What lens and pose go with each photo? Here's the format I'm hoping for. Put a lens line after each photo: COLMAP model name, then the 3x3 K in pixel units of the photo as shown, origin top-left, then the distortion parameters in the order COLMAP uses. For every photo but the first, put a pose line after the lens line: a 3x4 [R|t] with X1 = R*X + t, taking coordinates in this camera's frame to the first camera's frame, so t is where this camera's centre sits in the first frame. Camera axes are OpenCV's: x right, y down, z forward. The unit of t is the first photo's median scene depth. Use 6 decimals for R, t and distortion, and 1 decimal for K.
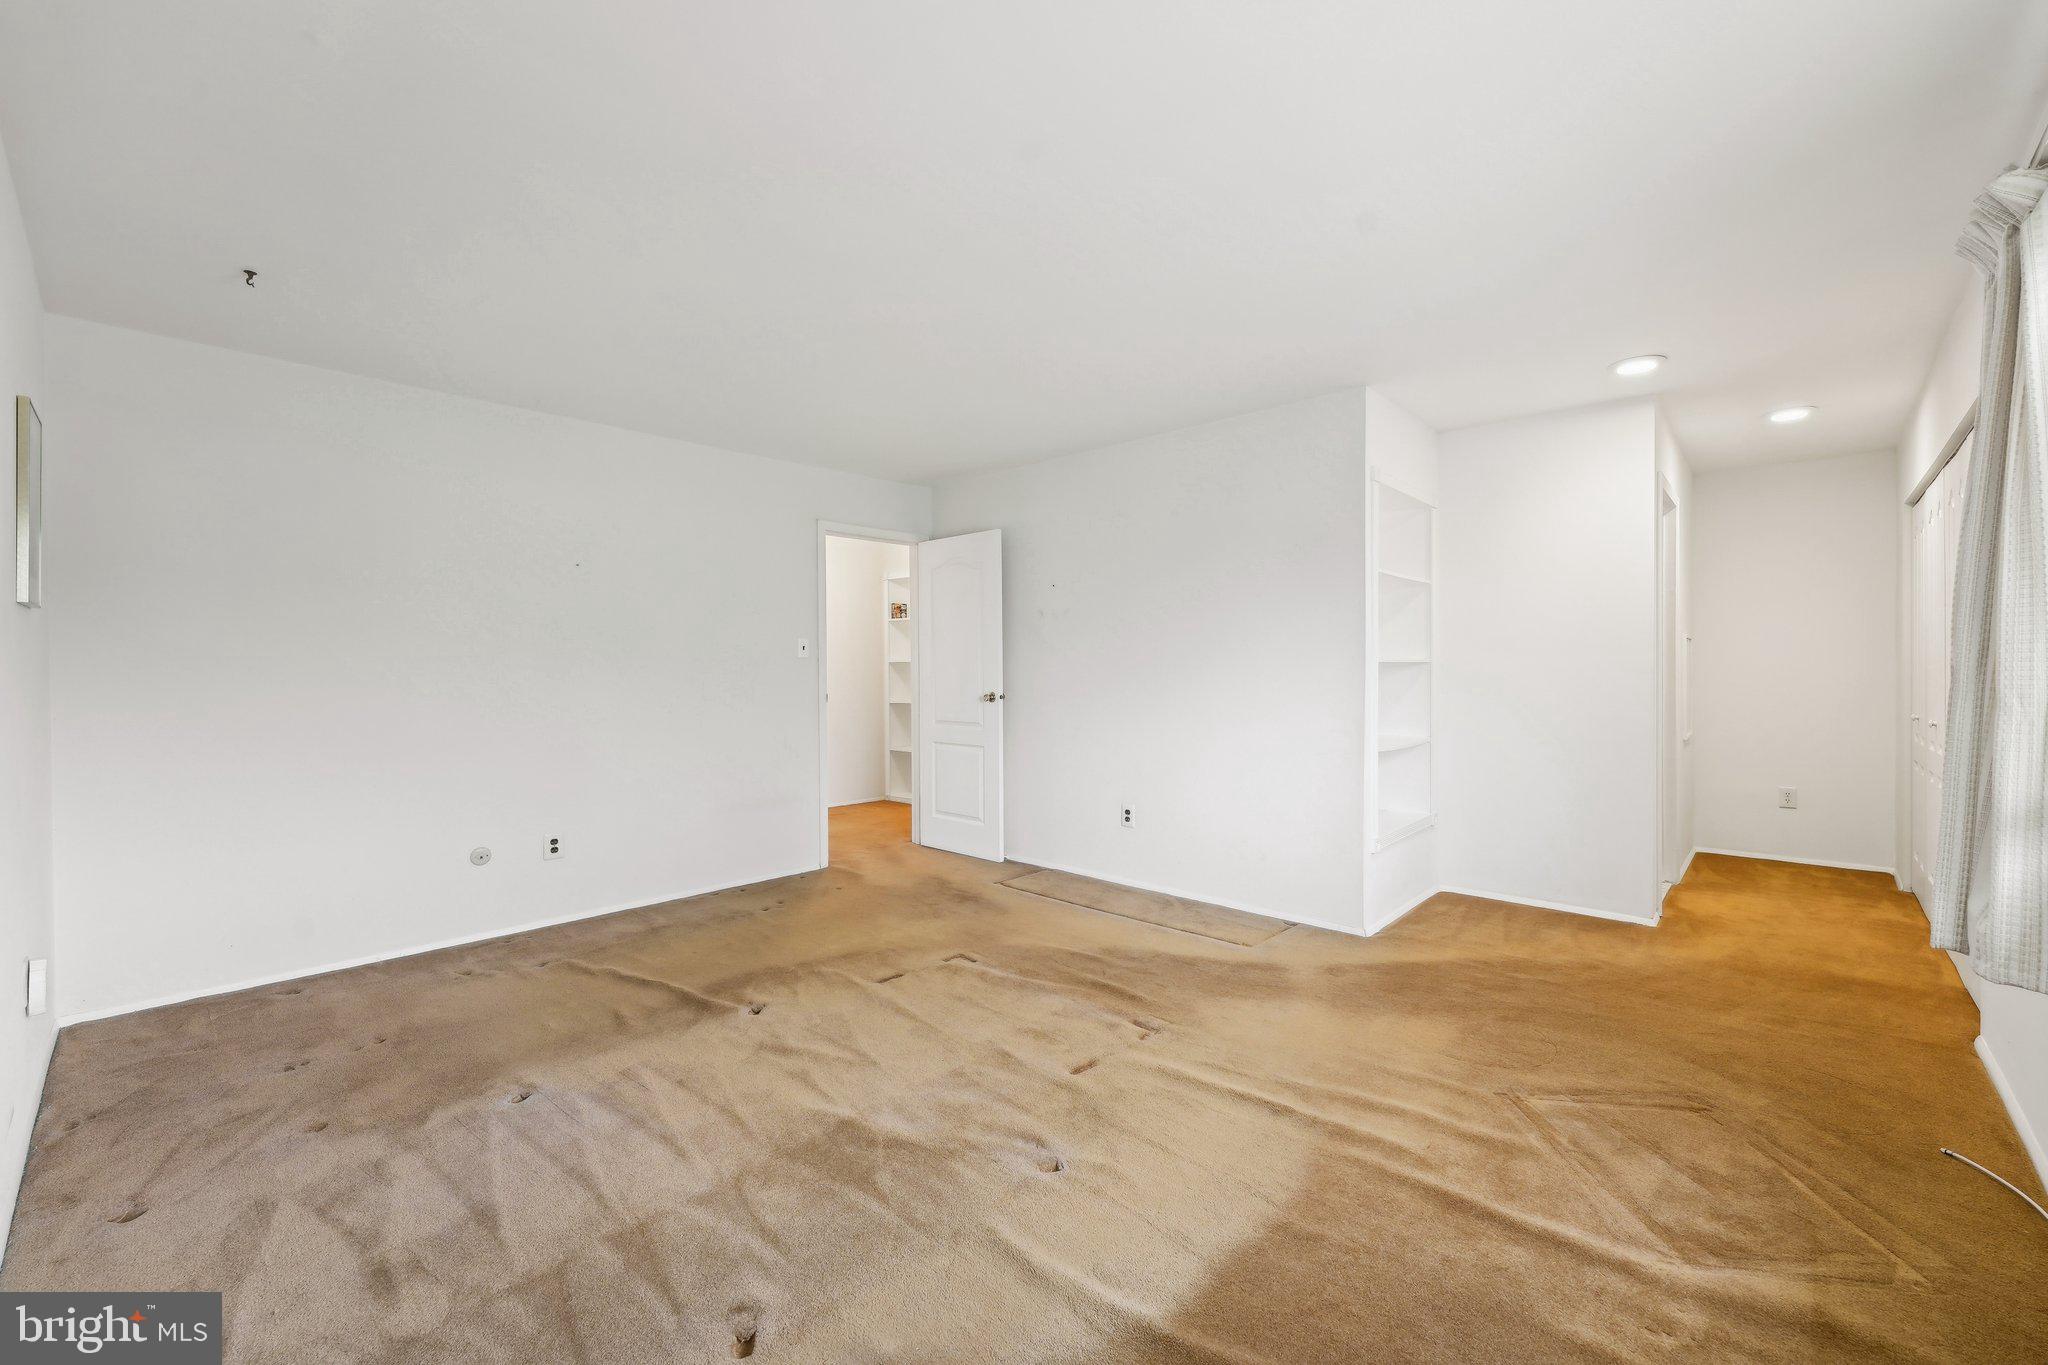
lens RADIAL K [[838.6, 0, 1029.4], [0, 838.6, 685.9], [0, 0, 1]] dist [-0.001570, -0.000178]
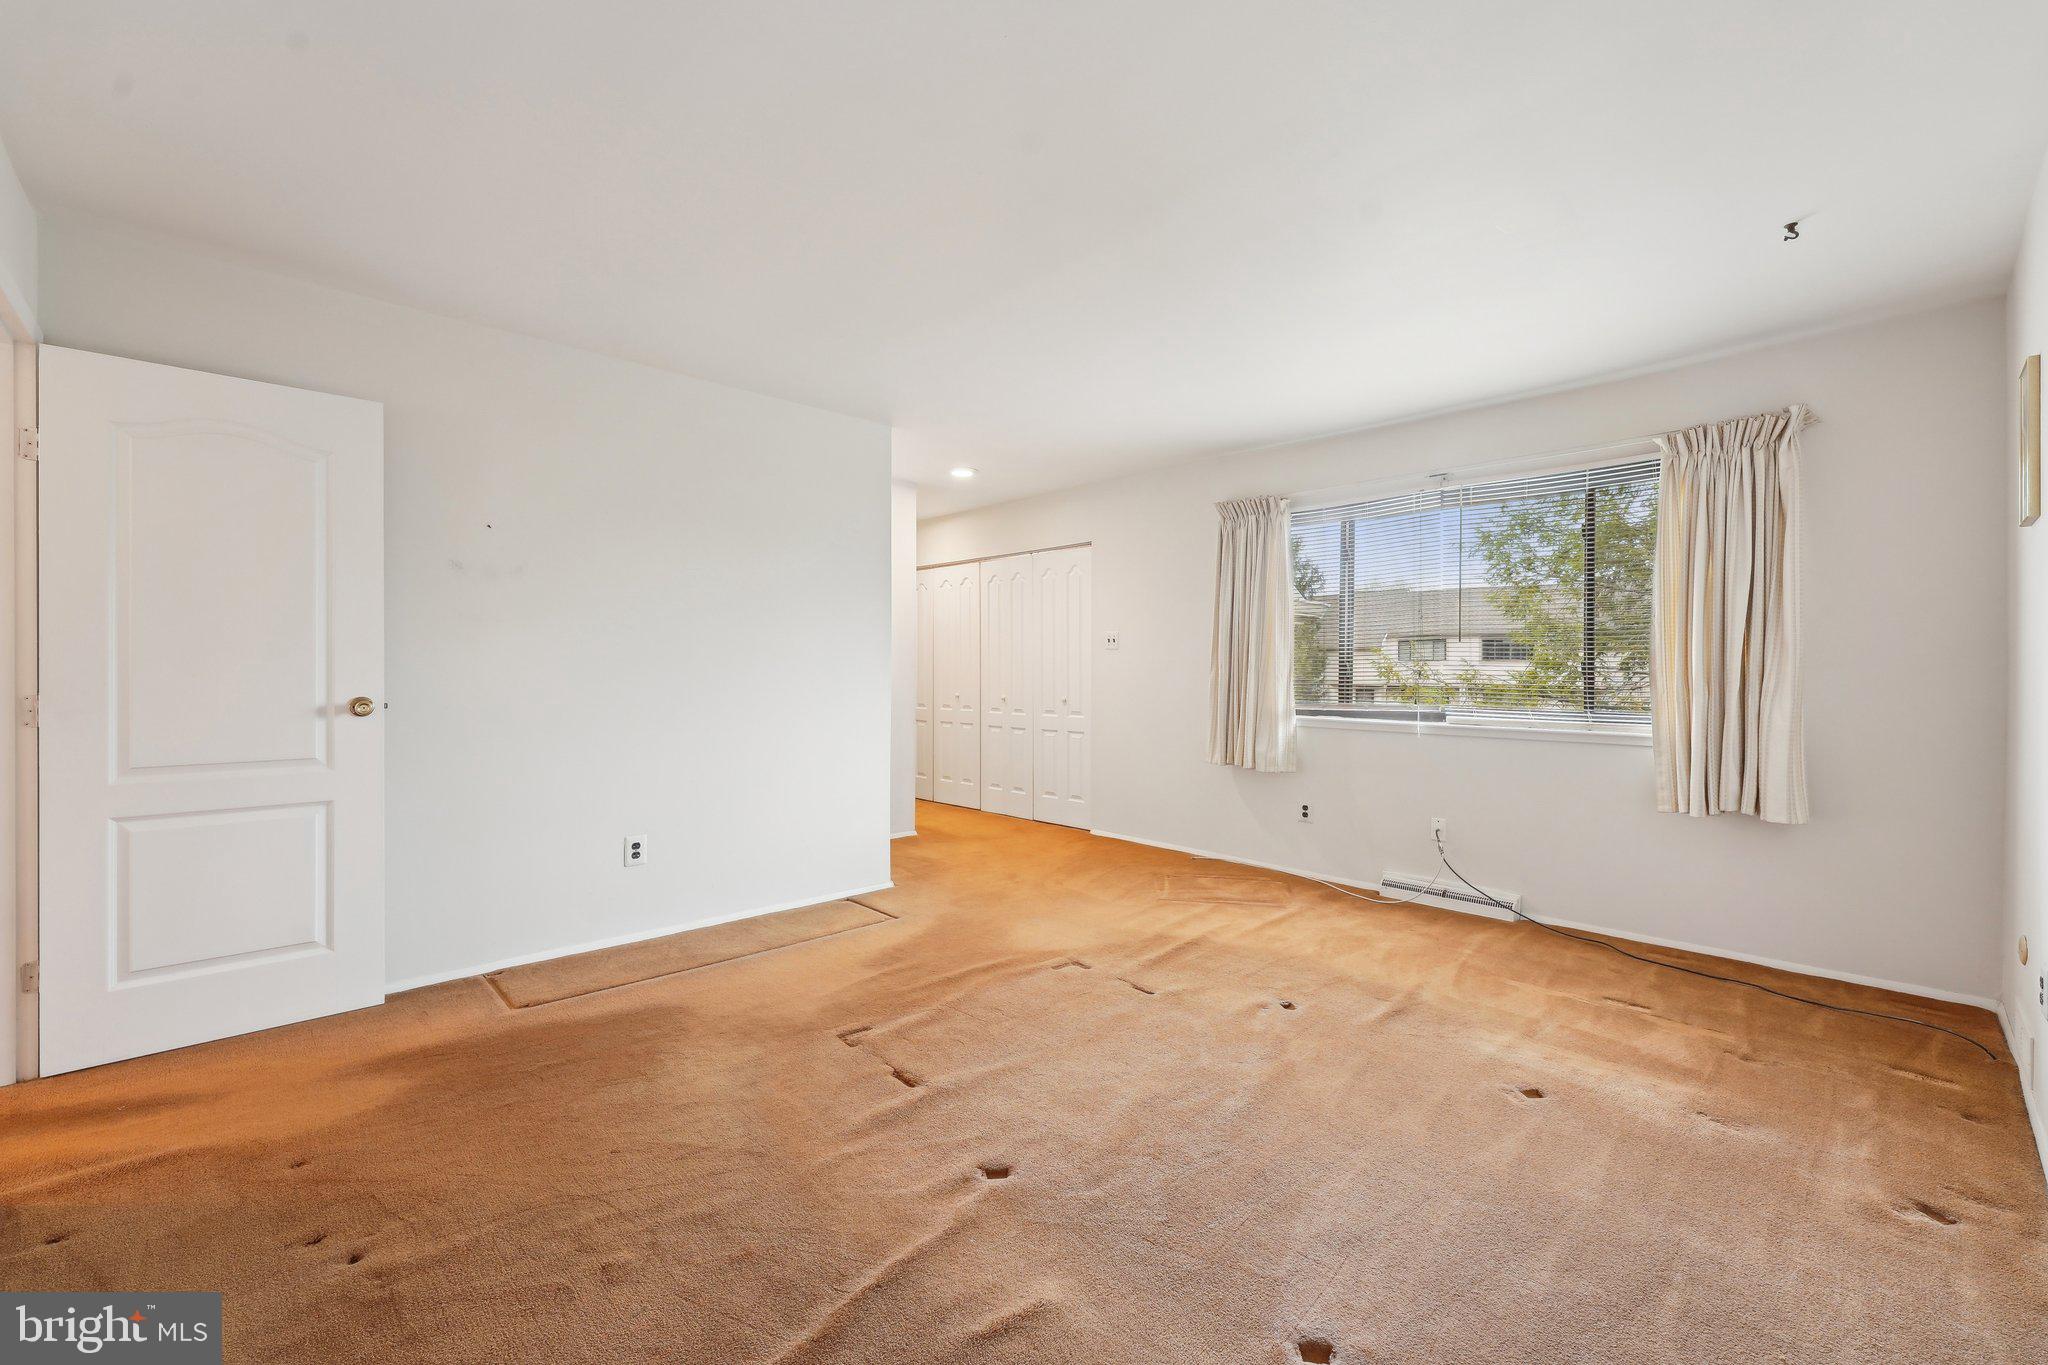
lens RADIAL K [[838.6, 0, 1029.5], [0, 838.6, 674.7], [0, 0, 1]] dist [-0.001570, -0.000178]
pose [[0.044130, -0.006882, 0.999002, -0.829301], [0.012959, 0.999896, 0.006316, -0.007571], [-0.998942, 0.012667, 0.044215, 0.791895]]
